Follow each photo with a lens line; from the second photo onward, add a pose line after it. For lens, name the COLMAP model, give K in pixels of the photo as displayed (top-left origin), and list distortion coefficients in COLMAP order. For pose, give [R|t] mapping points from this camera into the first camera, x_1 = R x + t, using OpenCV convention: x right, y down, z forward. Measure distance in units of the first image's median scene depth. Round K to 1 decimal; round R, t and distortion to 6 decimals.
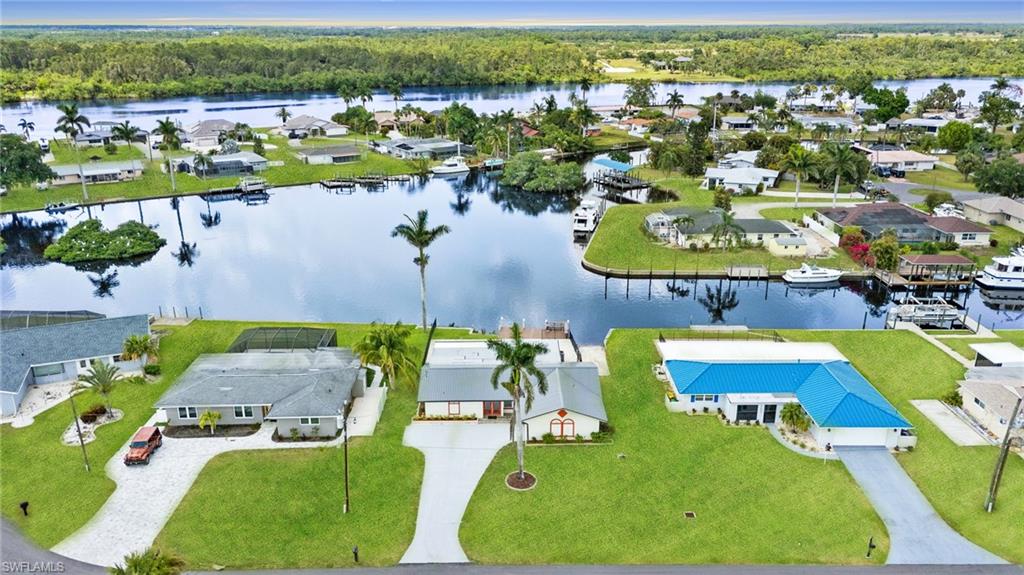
lens RADIAL K [[749.3, 0, 509.6], [0, 749.3, 286.2], [0, 0, 1]] dist [0.075456, -0.083001]
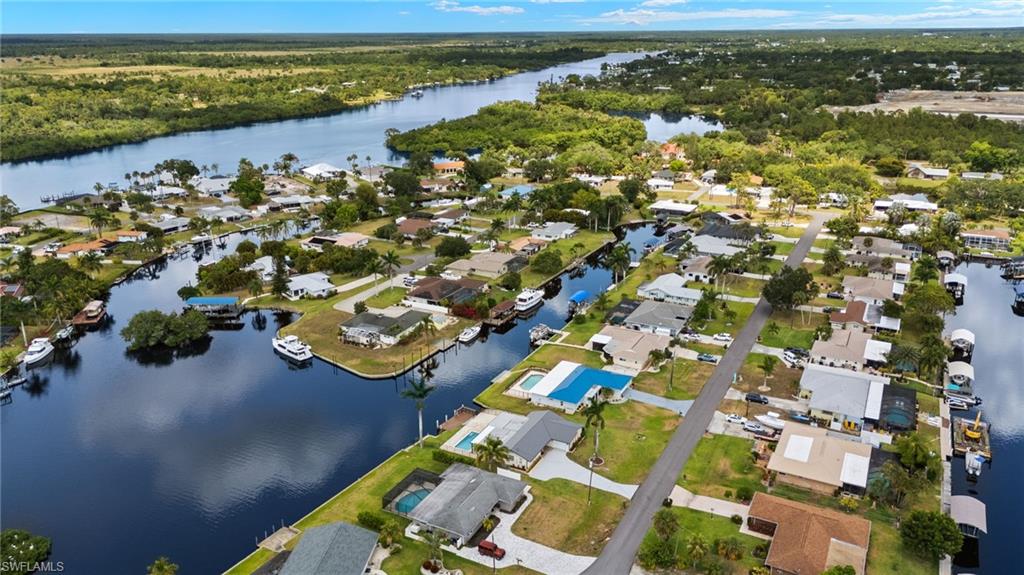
lens RADIAL K [[749.3, 0, 509.6], [0, 749.3, 286.2], [0, 0, 1]] dist [0.075456, -0.083001]
pose [[0.476244, -0.284016, 0.832182, -0.827489], [0.297076, 0.942721, 0.151730, -0.298374], [-0.827609, 0.174961, 0.533340, -0.048475]]
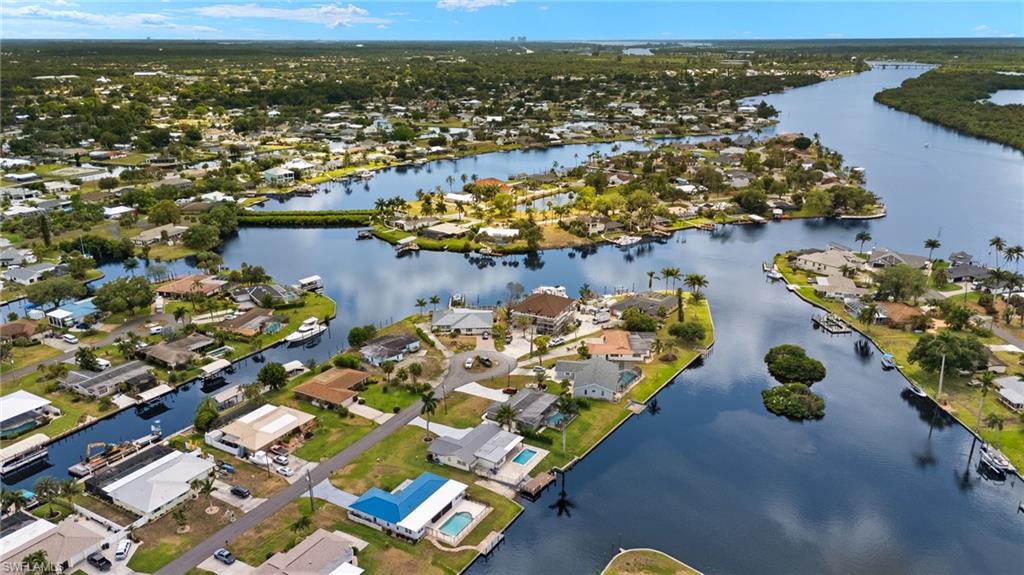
lens RADIAL K [[749.3, 0, 509.6], [0, 749.3, 286.2], [0, 0, 1]] dist [0.075456, -0.083001]
pose [[-0.513745, 0.269011, -0.814677, 0.942141], [-0.277374, 0.846496, 0.454432, -0.762096], [0.811868, 0.459432, -0.360267, 0.910355]]
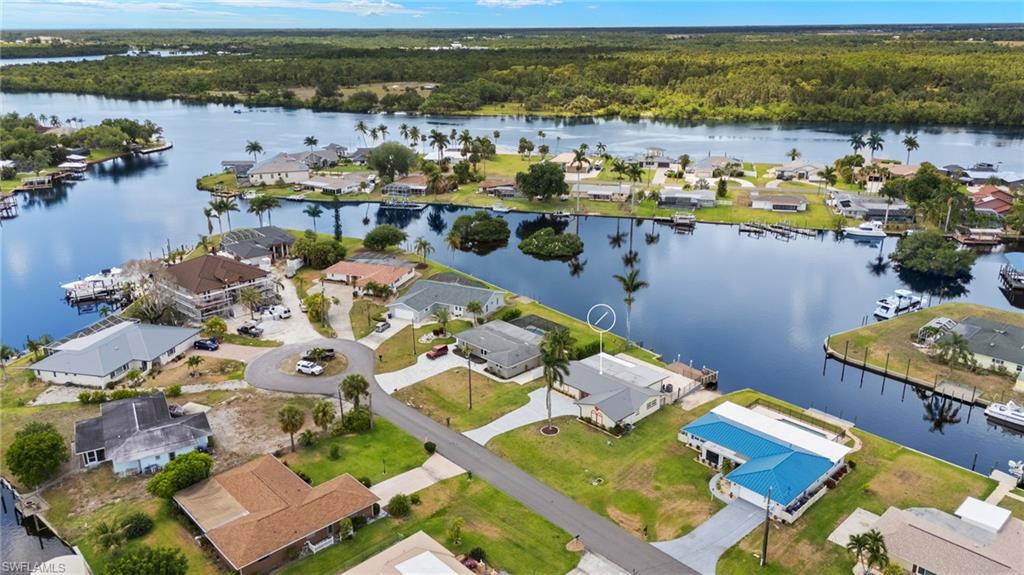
lens RADIAL K [[749.3, 0, 509.6], [0, 749.3, 286.2], [0, 0, 1]] dist [0.075456, -0.083001]
pose [[0.679649, 0.235869, -0.694581, 0.481773], [-0.234011, 0.967135, 0.099444, -0.099027], [0.695209, 0.094953, 0.712508, -0.160197]]
